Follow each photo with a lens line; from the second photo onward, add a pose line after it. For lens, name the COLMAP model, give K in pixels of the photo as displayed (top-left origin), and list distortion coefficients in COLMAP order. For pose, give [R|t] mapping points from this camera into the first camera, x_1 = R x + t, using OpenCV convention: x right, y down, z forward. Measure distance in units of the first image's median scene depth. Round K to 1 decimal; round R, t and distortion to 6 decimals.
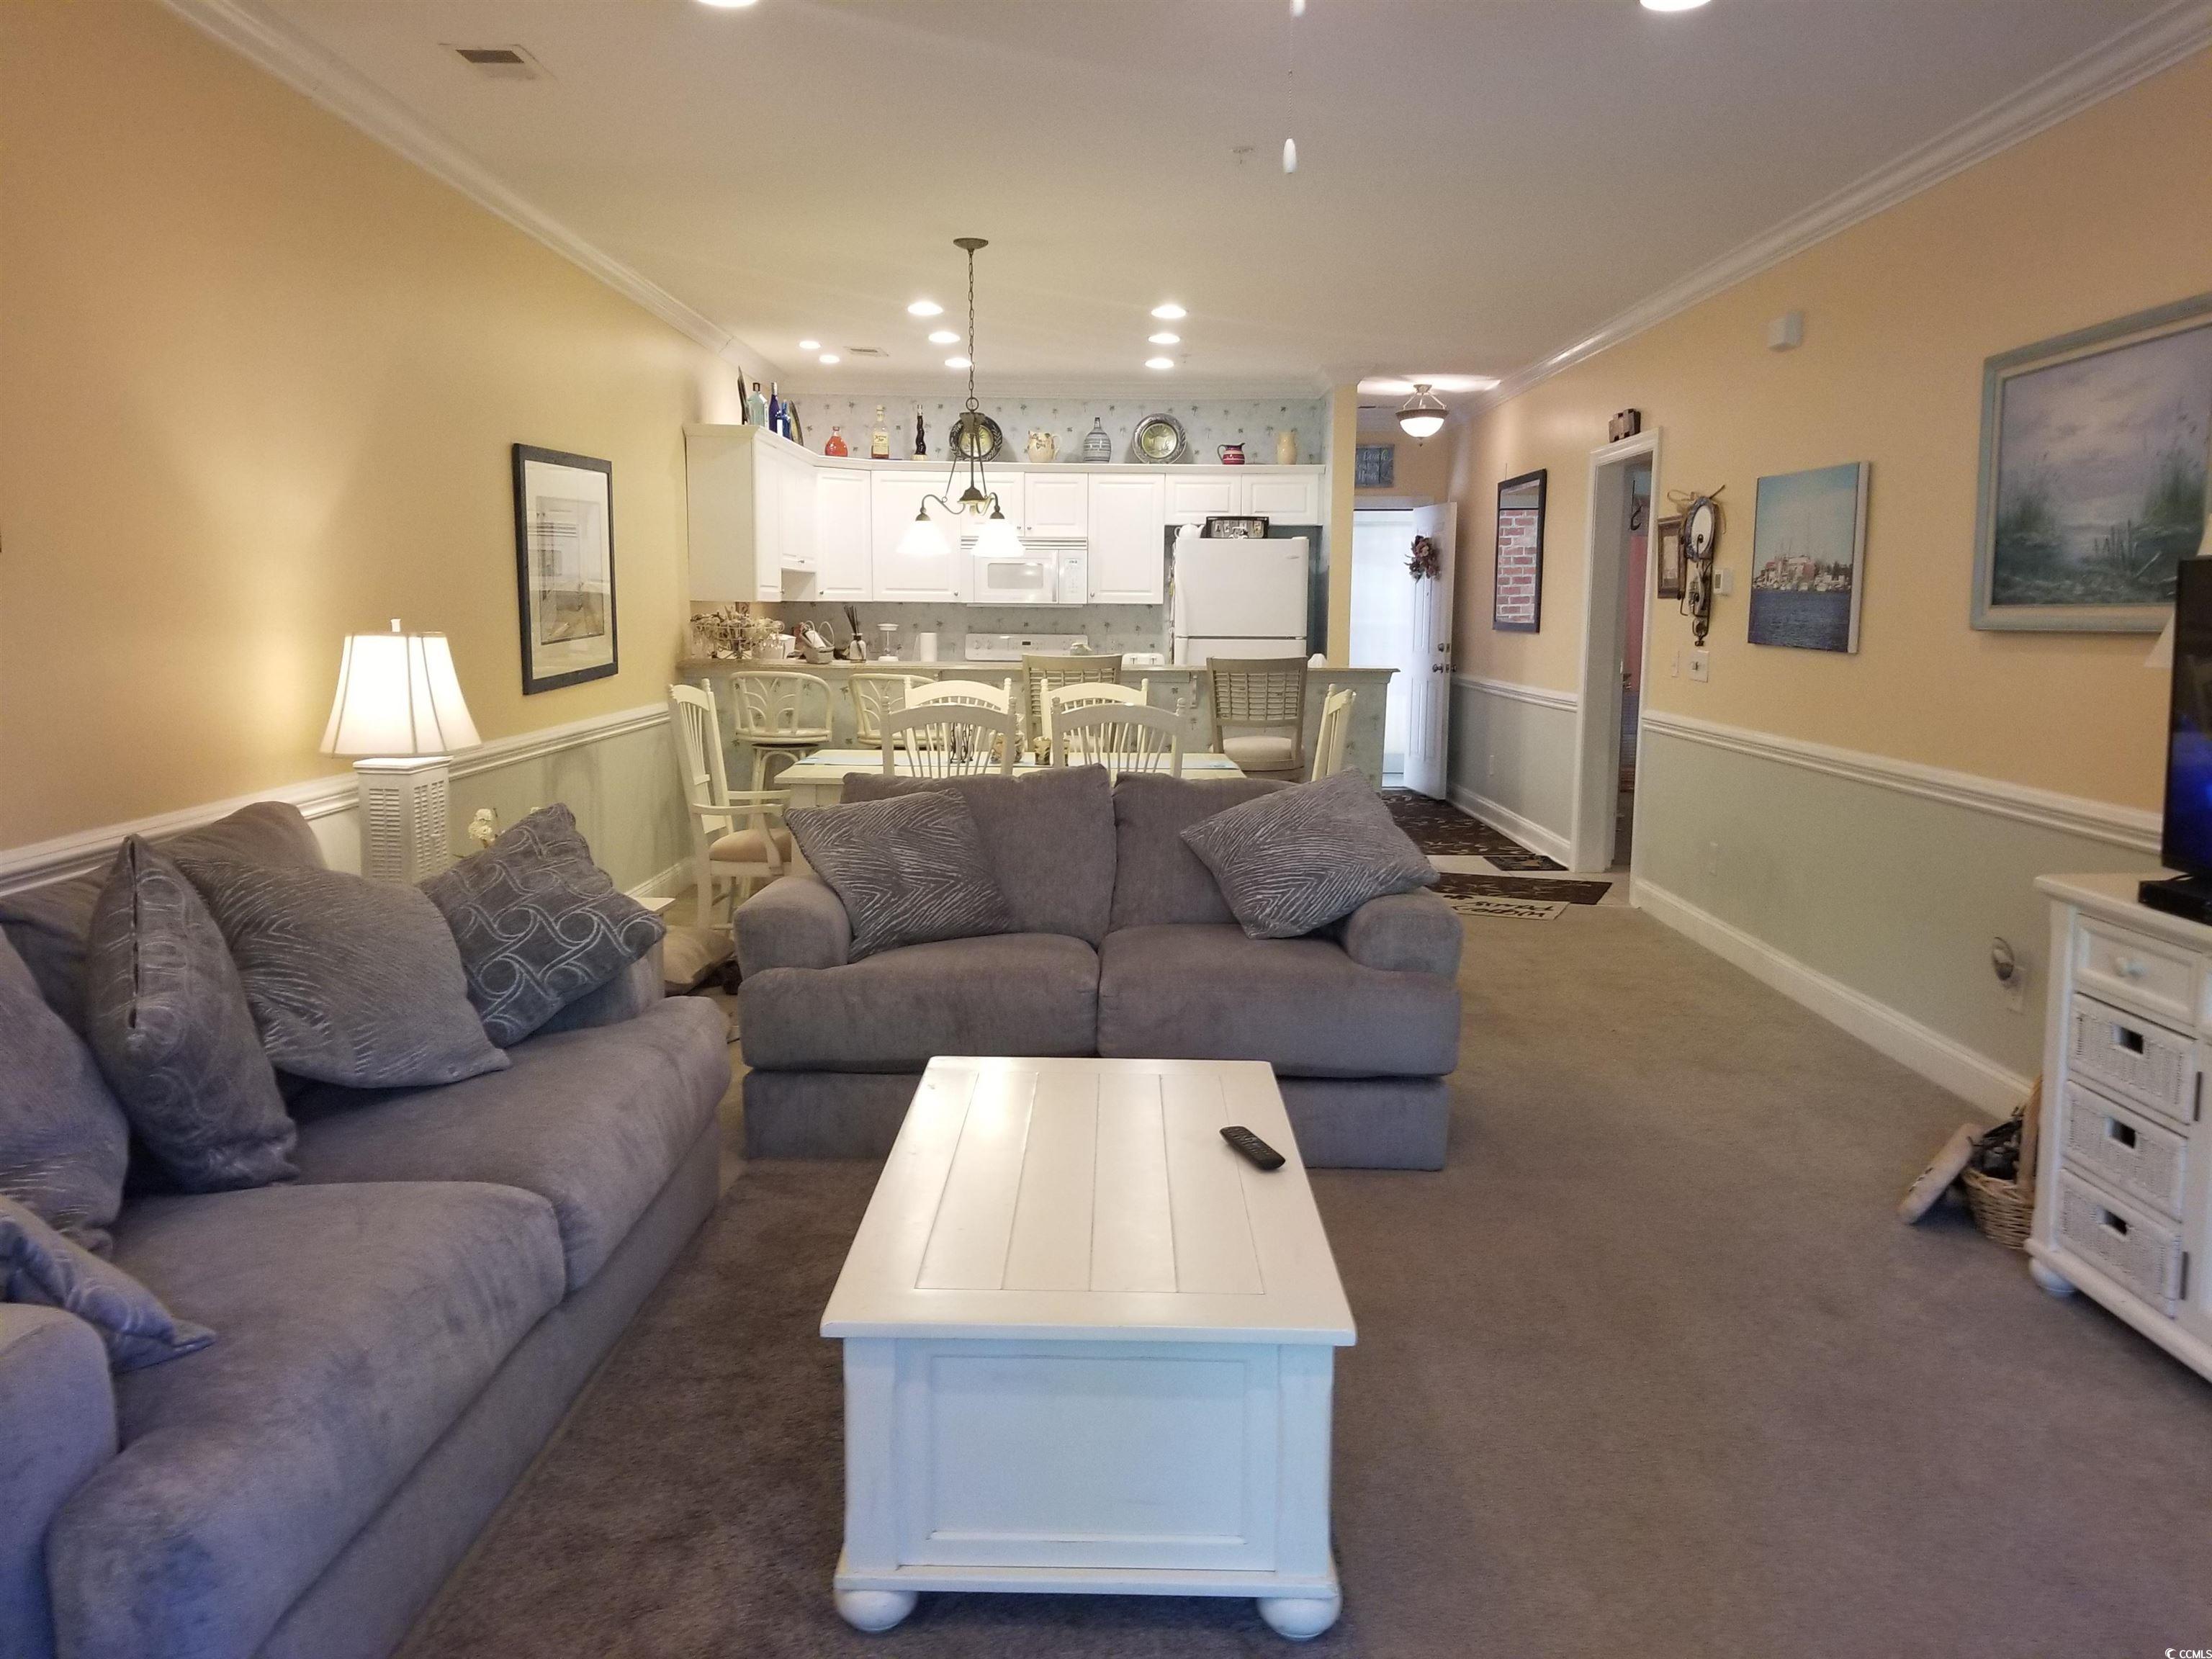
lens RADIAL K [[1756.4, 0, 1096.1], [0, 1756.4, 861.5], [0, 0, 1]] dist [0.121200, -0.002458]
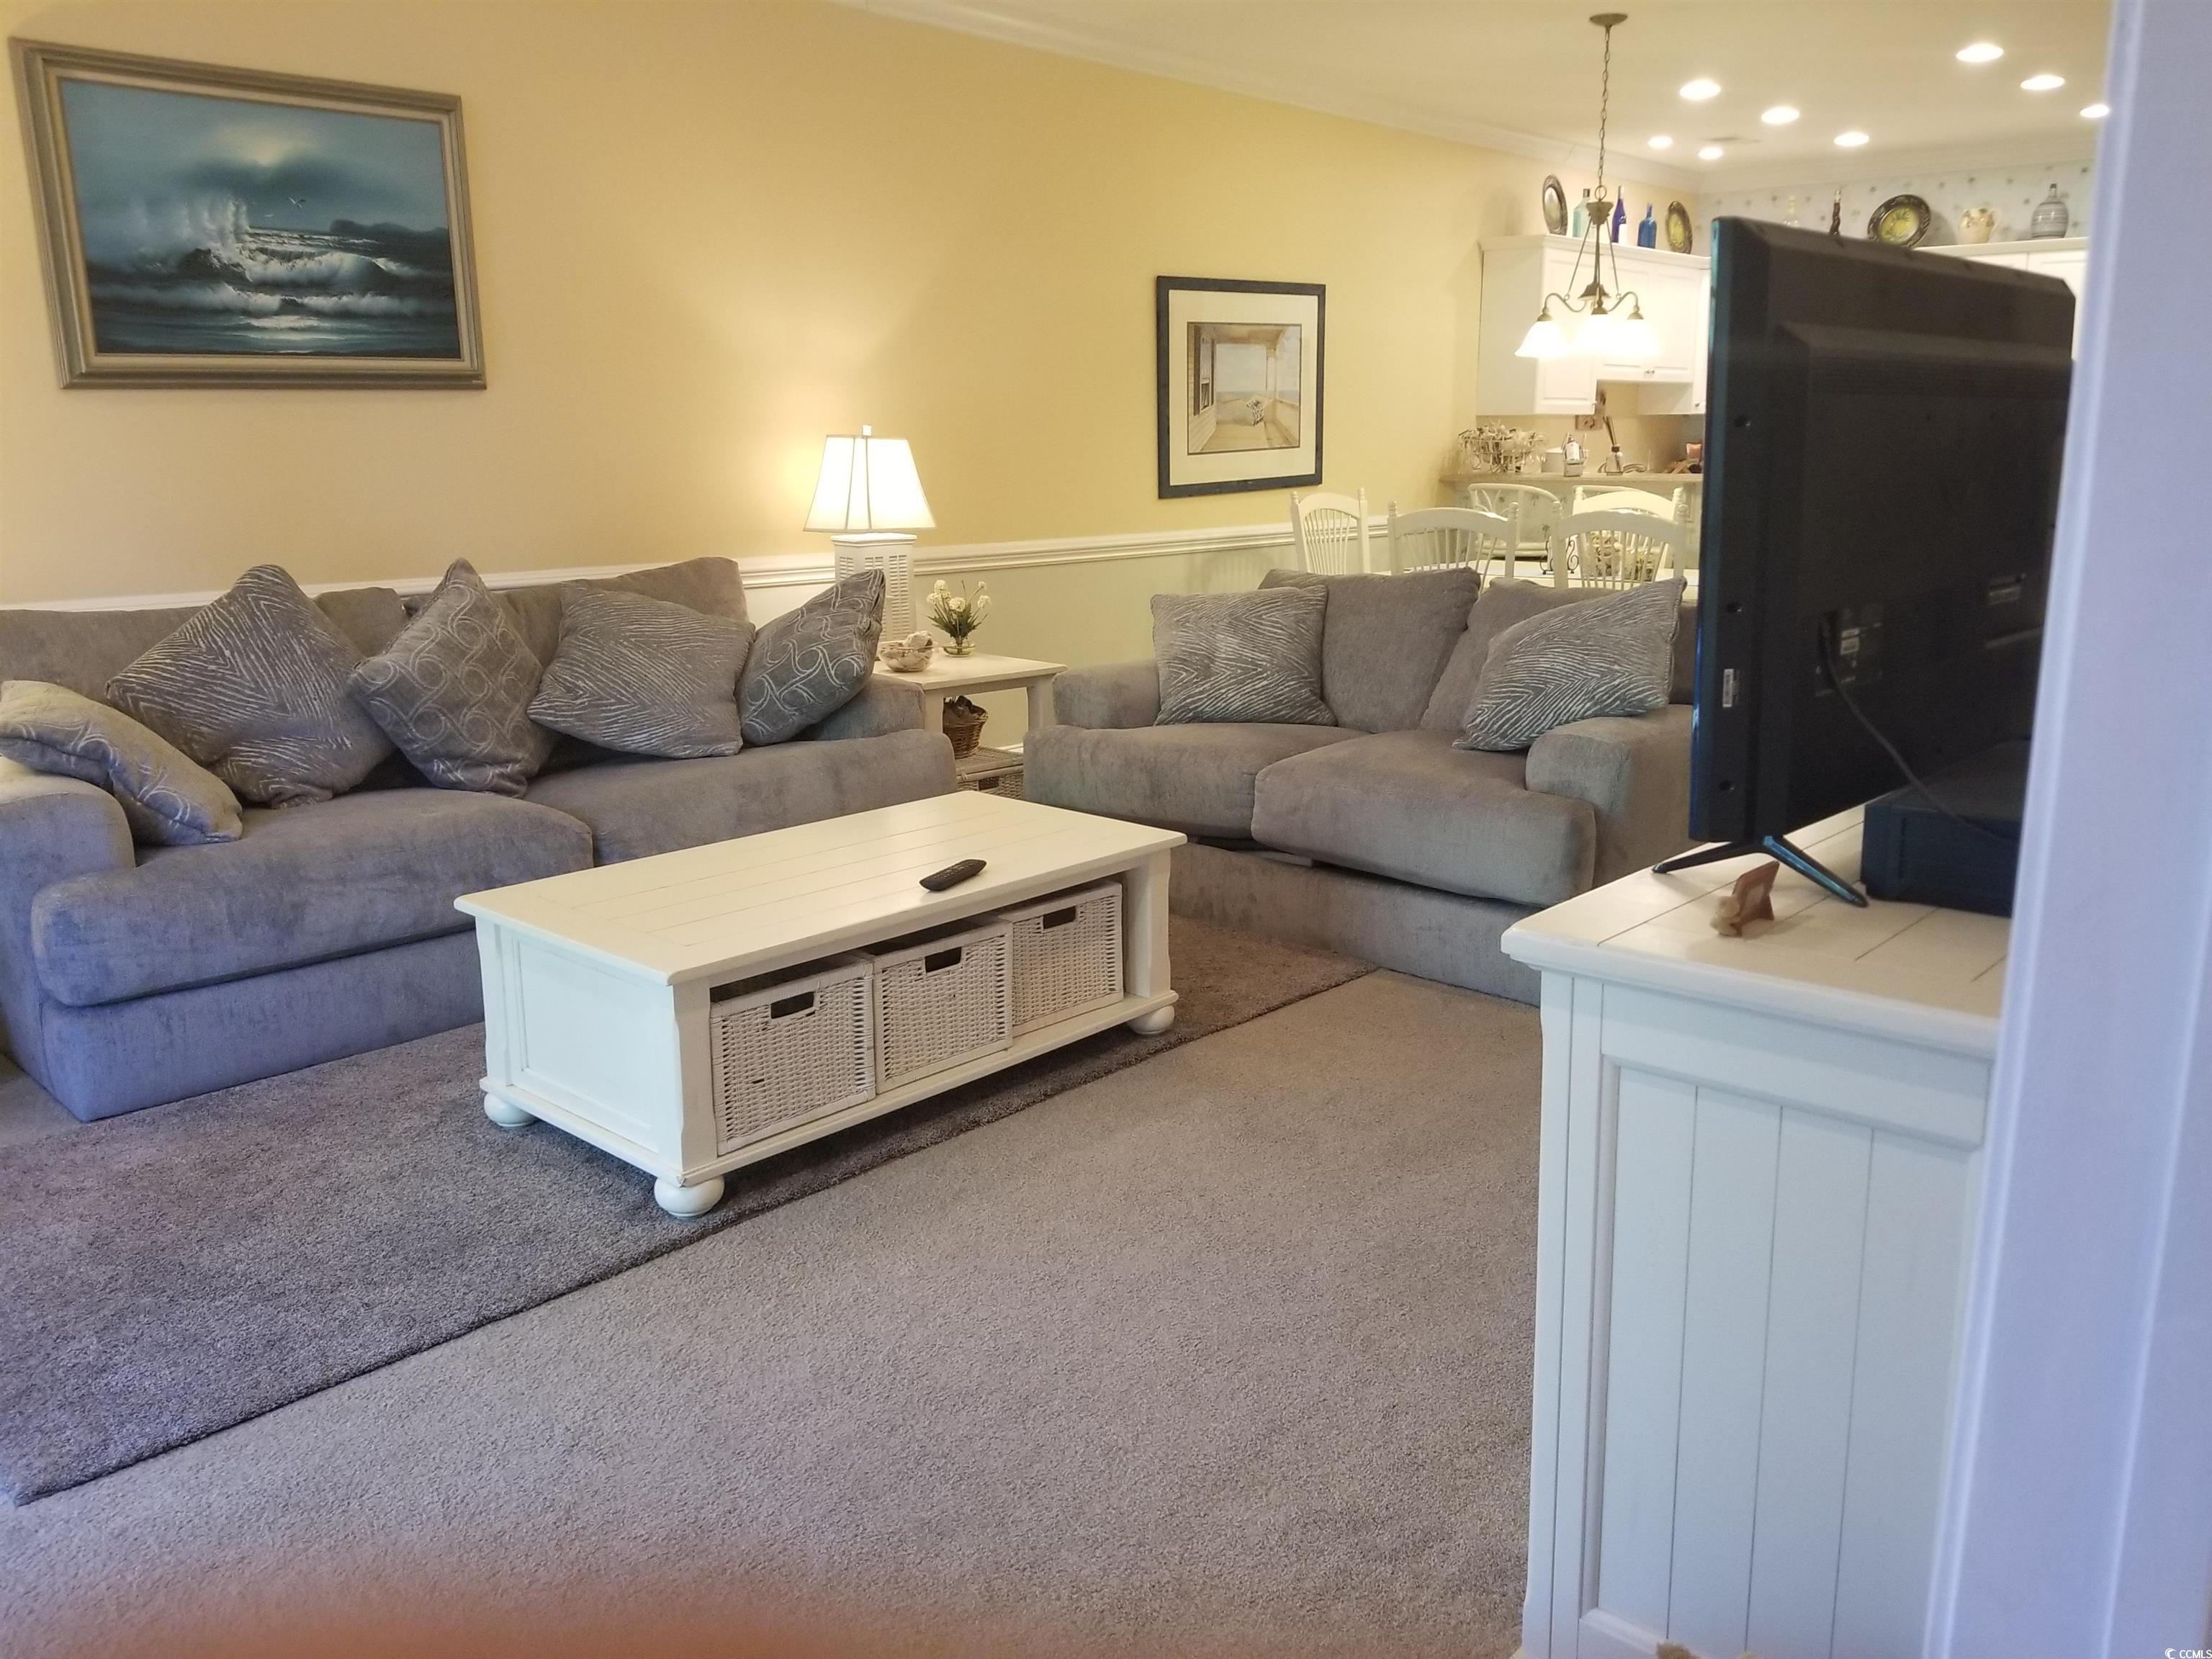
lens RADIAL K [[1736.4, 0, 1106.0], [0, 1736.4, 829.5], [0, 0, 1]] dist [0.127426, -0.177080]
pose [[0.742781, 0.138082, -0.655141, 0.440731], [-0.089854, 0.990209, 0.106830, 0.002604], [0.663478, -0.020485, 0.747915, 0.118999]]
